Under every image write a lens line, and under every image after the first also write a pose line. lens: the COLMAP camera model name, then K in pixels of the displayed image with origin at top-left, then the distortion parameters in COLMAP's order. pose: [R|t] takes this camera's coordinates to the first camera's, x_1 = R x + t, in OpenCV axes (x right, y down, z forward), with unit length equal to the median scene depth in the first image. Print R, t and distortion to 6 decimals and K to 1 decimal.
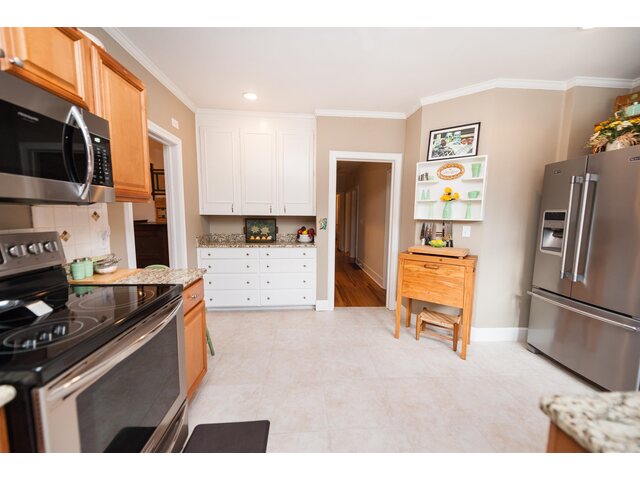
lens RADIAL K [[251.5, 0, 320.0], [0, 251.5, 240.0], [0, 0, 1]] dist [0.007261, -0.000958]
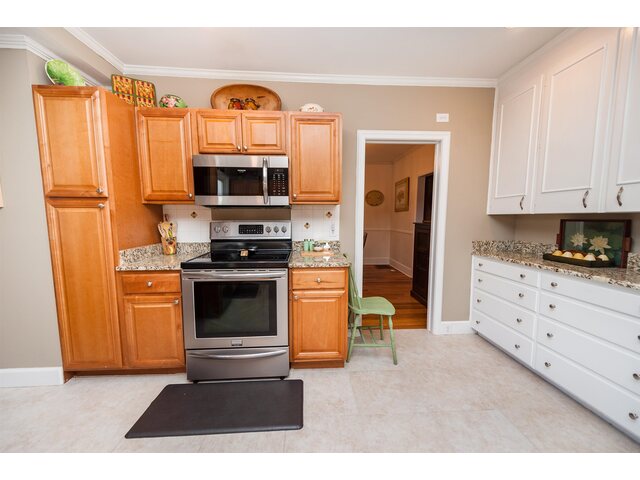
lens RADIAL K [[251.5, 0, 320.0], [0, 251.5, 240.0], [0, 0, 1]] dist [0.007261, -0.000958]
pose [[-0.010145, 0.078565, -0.996857, 0.309803], [-0.106304, 0.991175, 0.079199, -0.026694], [0.994282, 0.106773, -0.001703, 0.453262]]
